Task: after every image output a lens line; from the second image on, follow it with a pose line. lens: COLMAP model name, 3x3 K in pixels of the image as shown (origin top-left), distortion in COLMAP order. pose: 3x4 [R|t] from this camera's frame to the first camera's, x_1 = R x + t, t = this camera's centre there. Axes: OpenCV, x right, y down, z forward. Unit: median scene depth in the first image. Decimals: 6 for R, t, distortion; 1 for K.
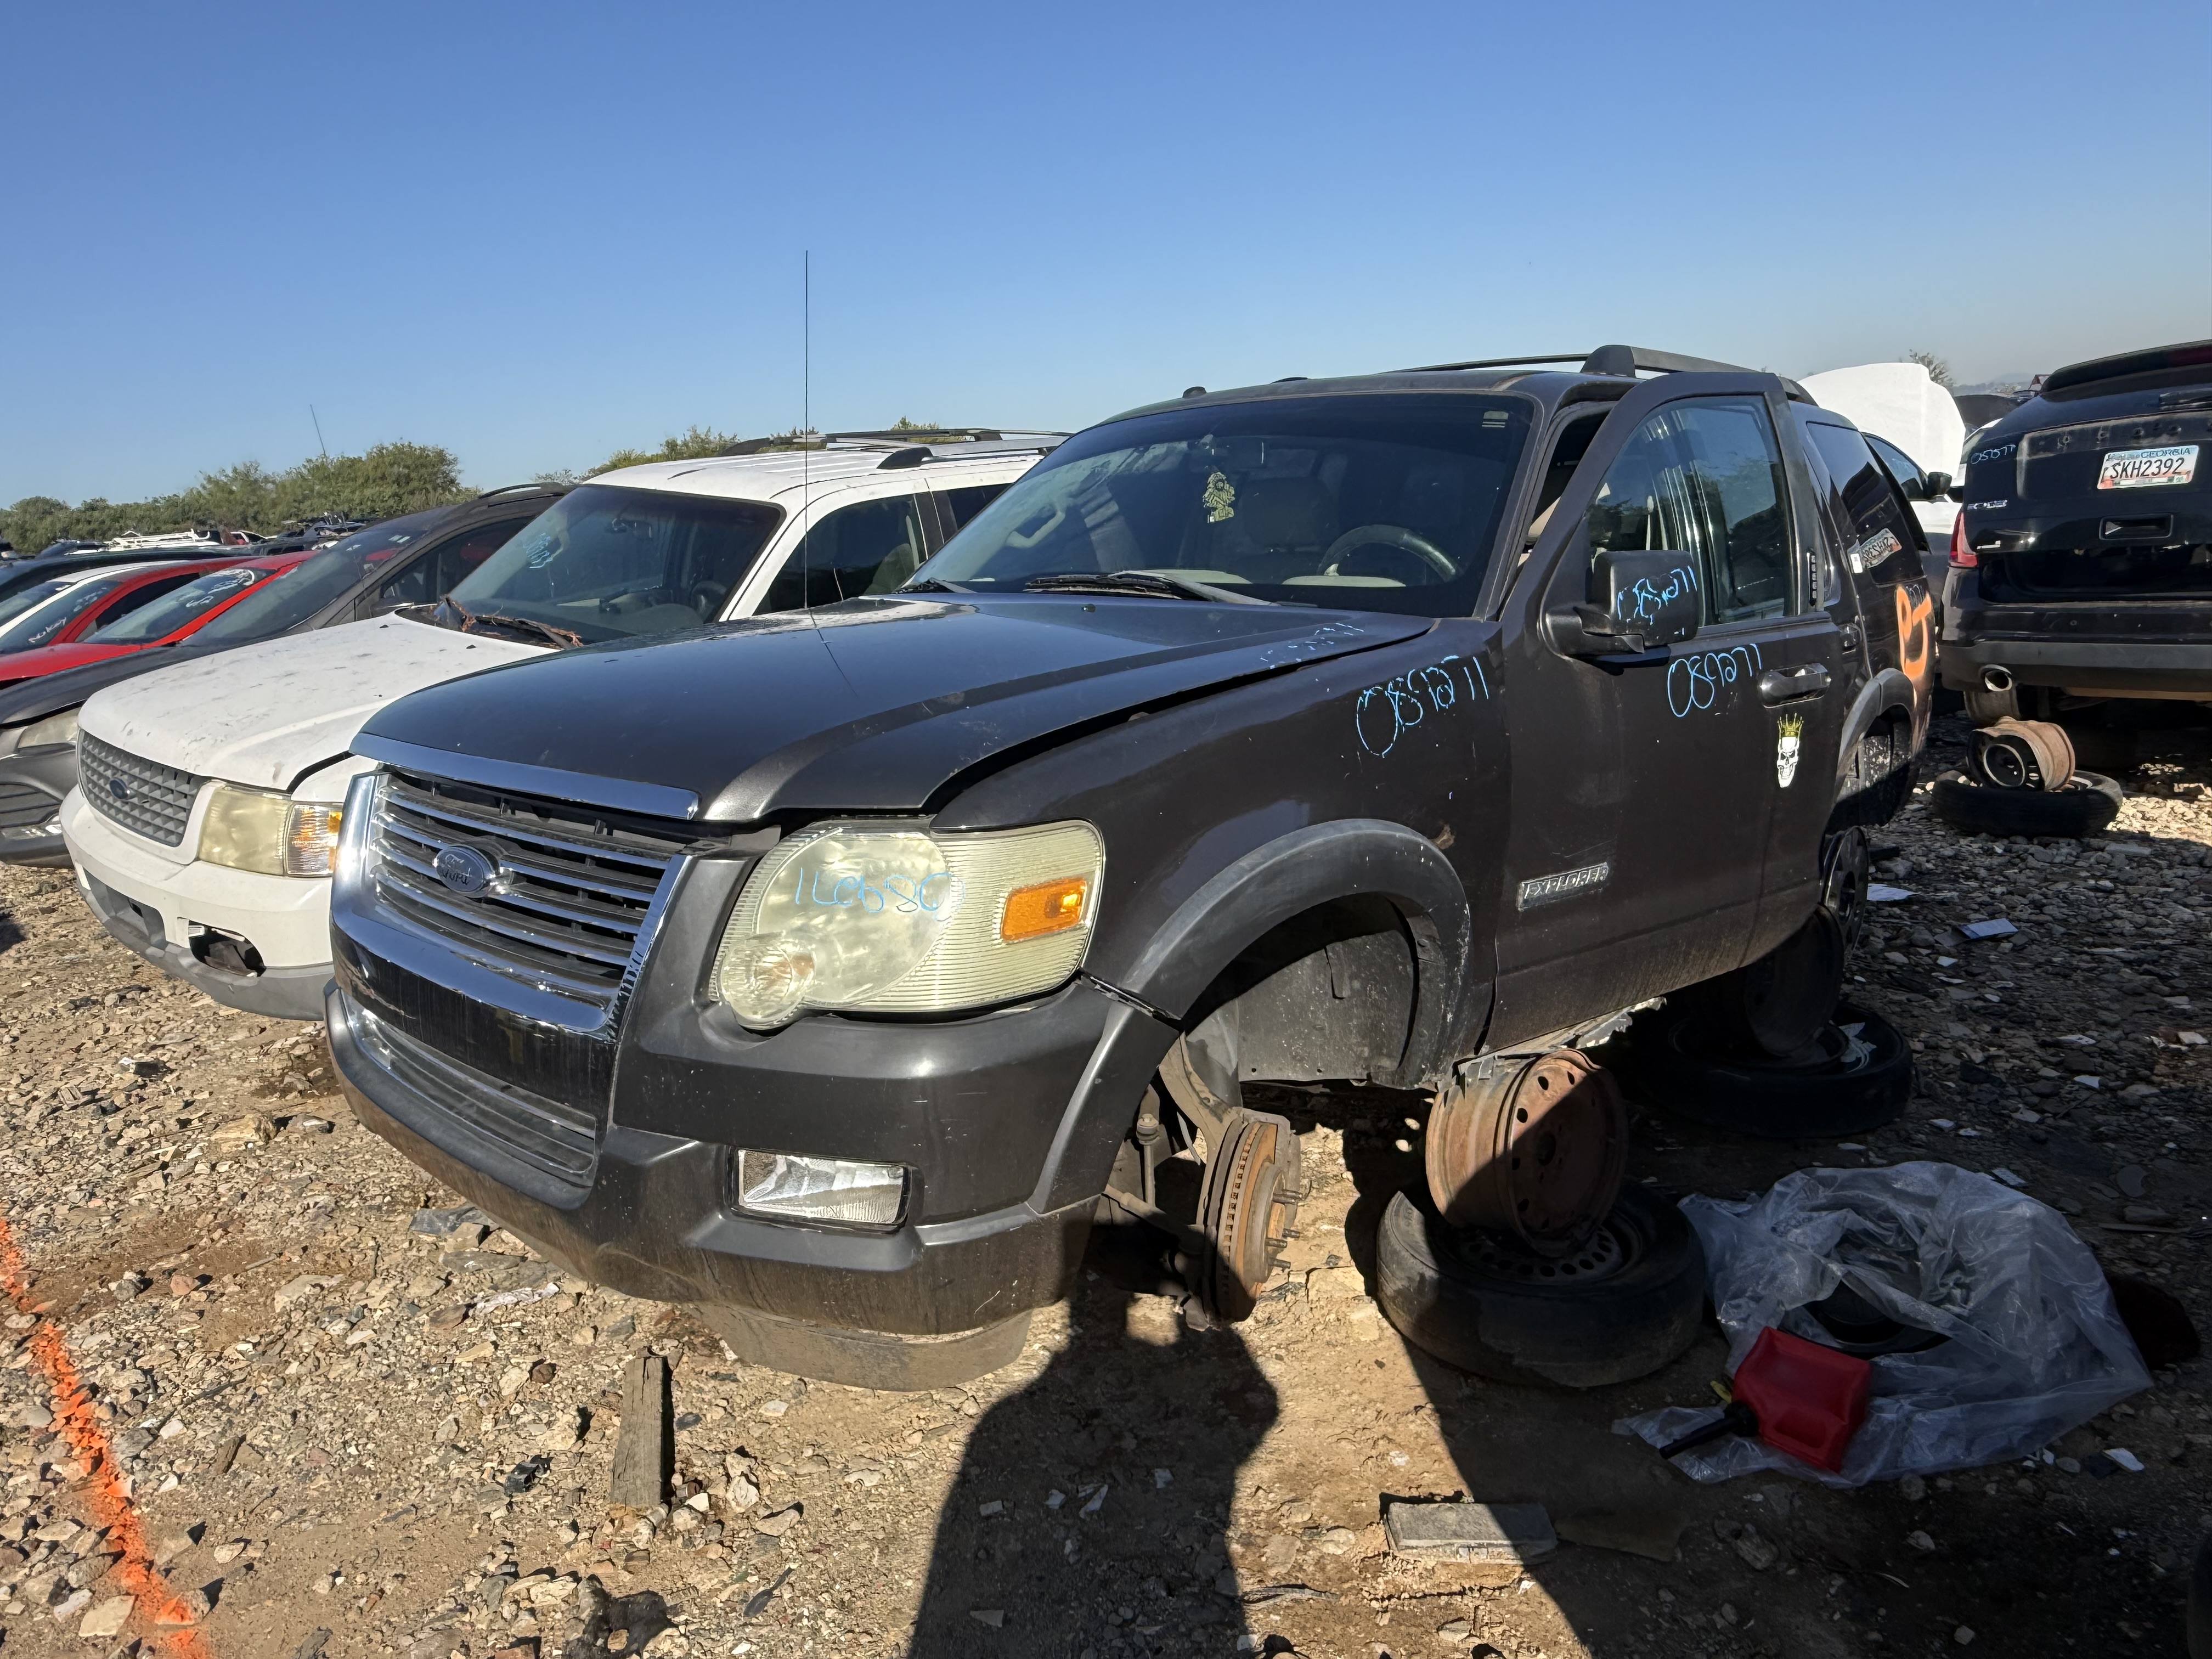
lens RADIAL K [[1537.0, 0, 1112.8], [0, 1537.0, 832.9], [0, 0, 1]] dist [-0.007261, 0.006593]
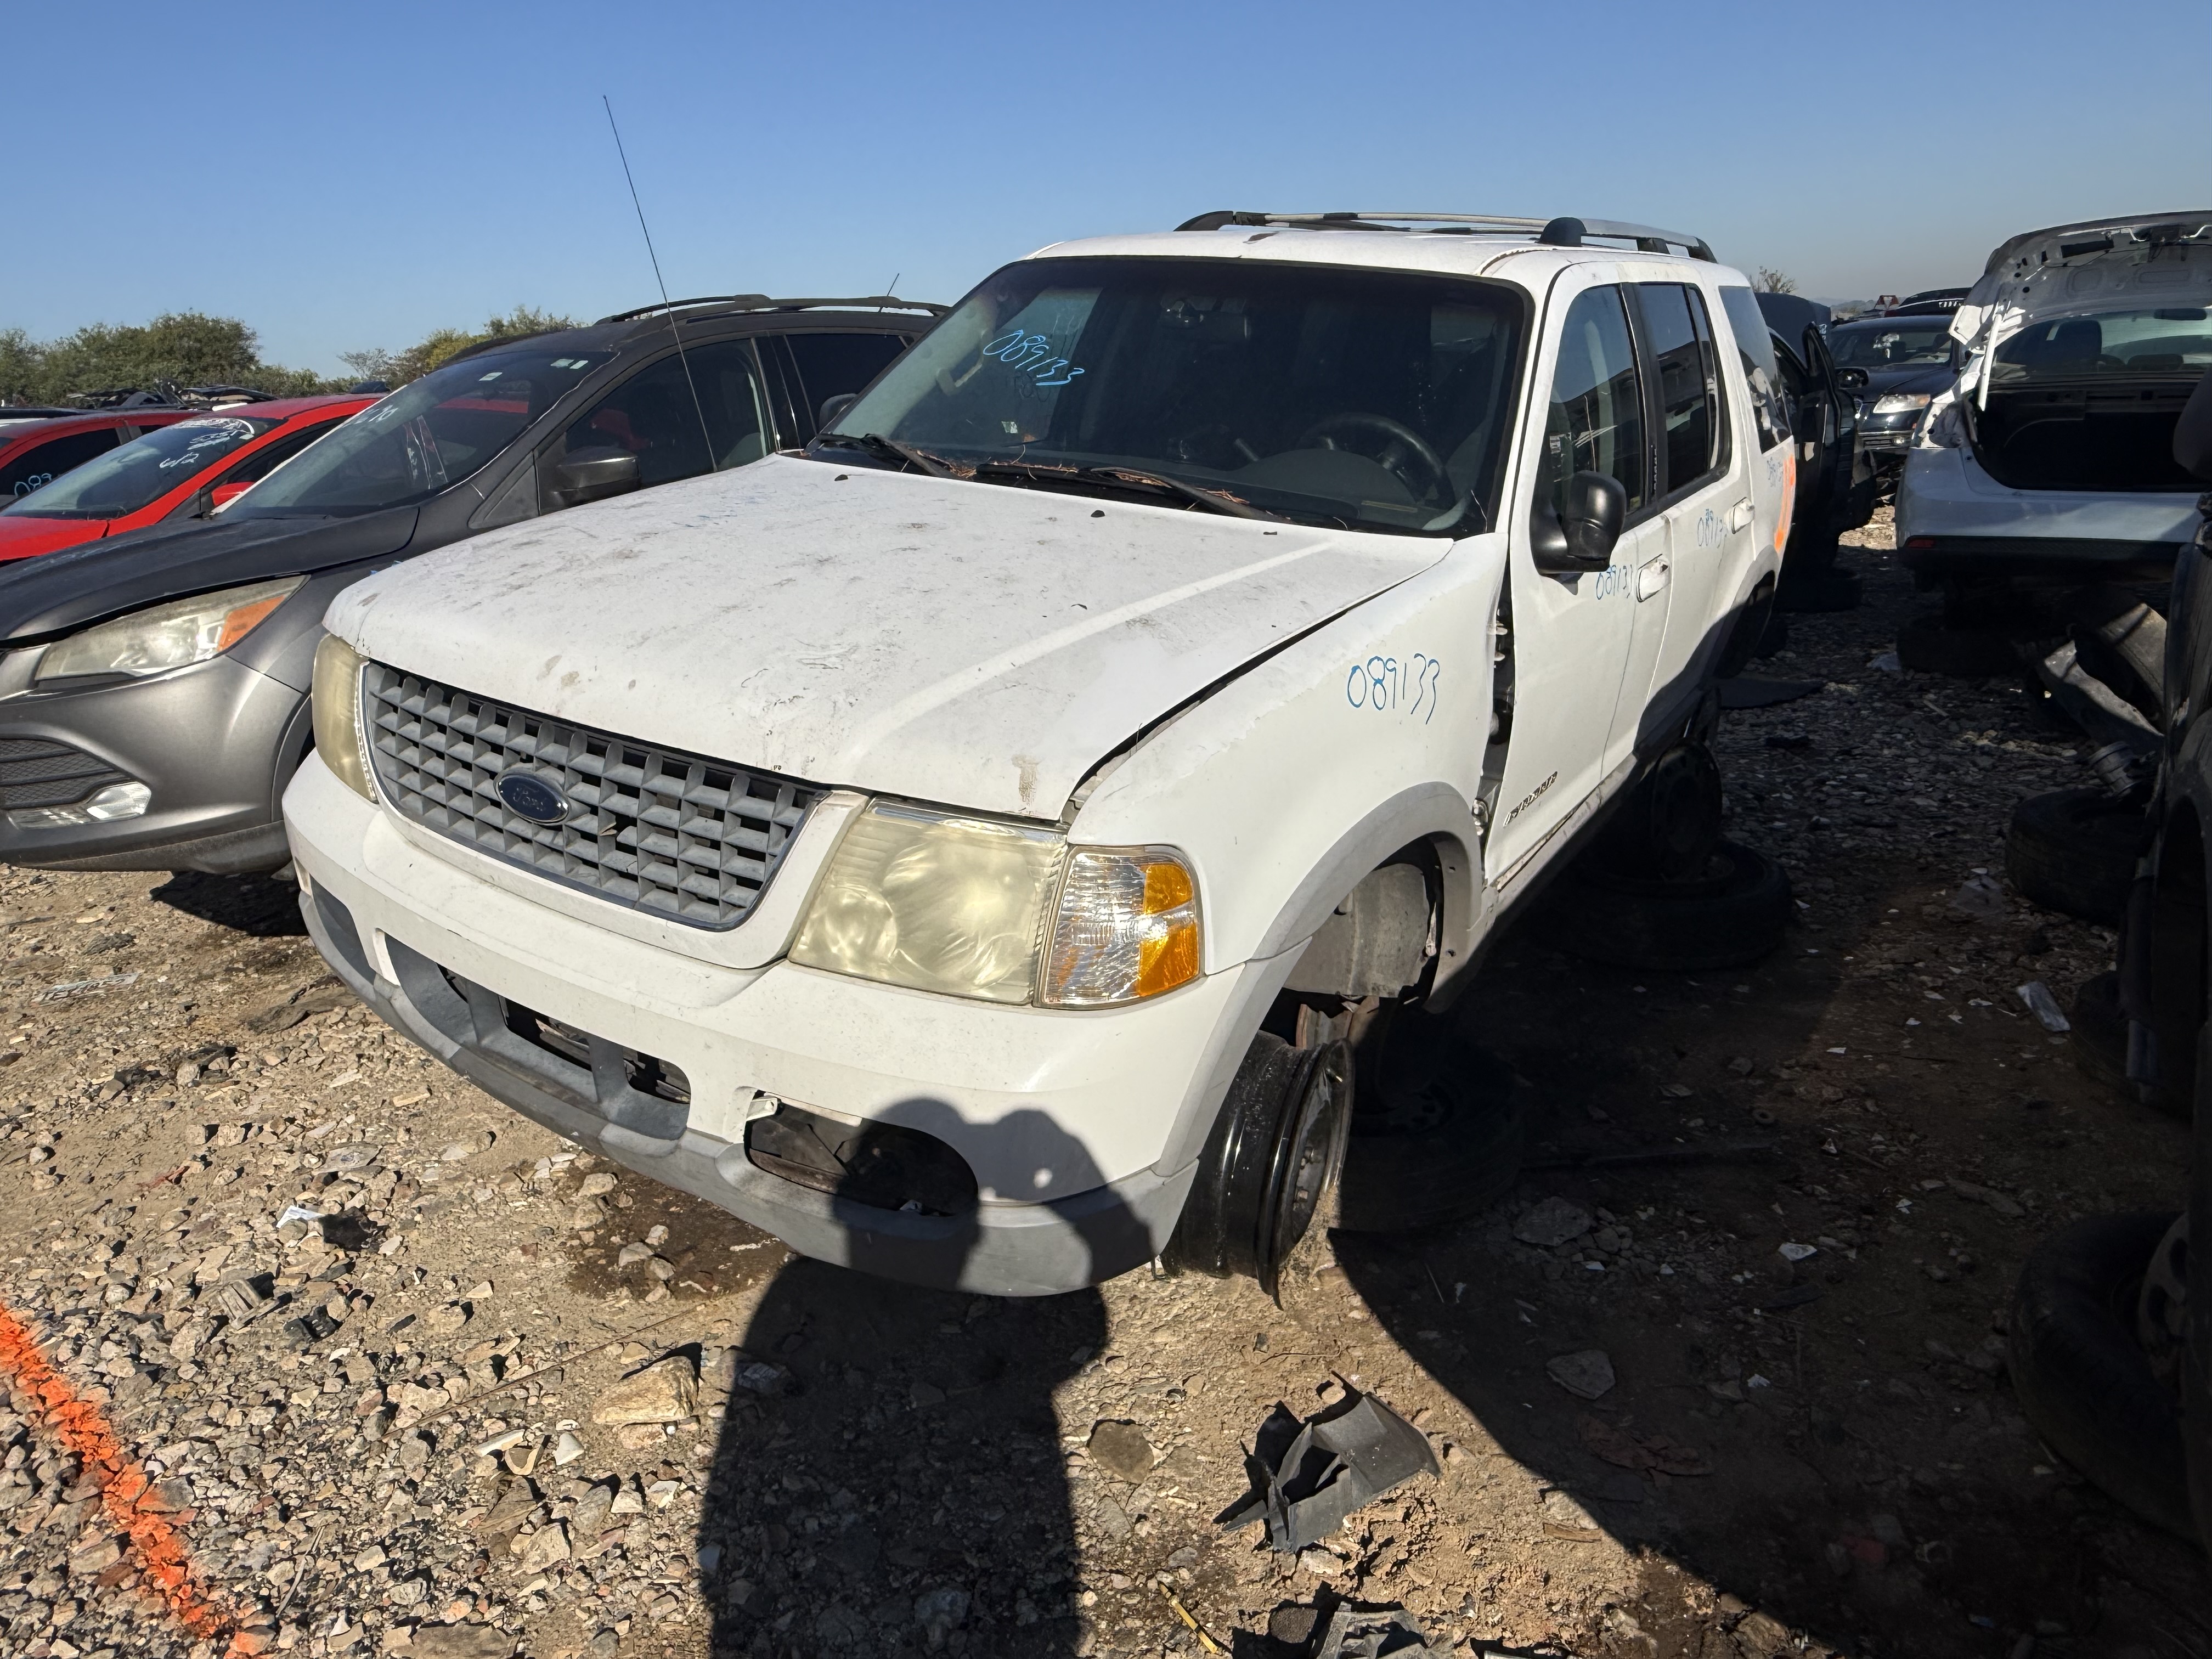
lens RADIAL K [[1537.0, 0, 1109.8], [0, 1537.0, 822.1], [0, 0, 1]] dist [-0.007261, 0.006593]
pose [[0.994150, -0.004742, 0.107903, -0.500009], [-0.001053, 0.998563, 0.053582, -0.044800], [-0.108002, -0.053382, 0.992716, 0.487334]]
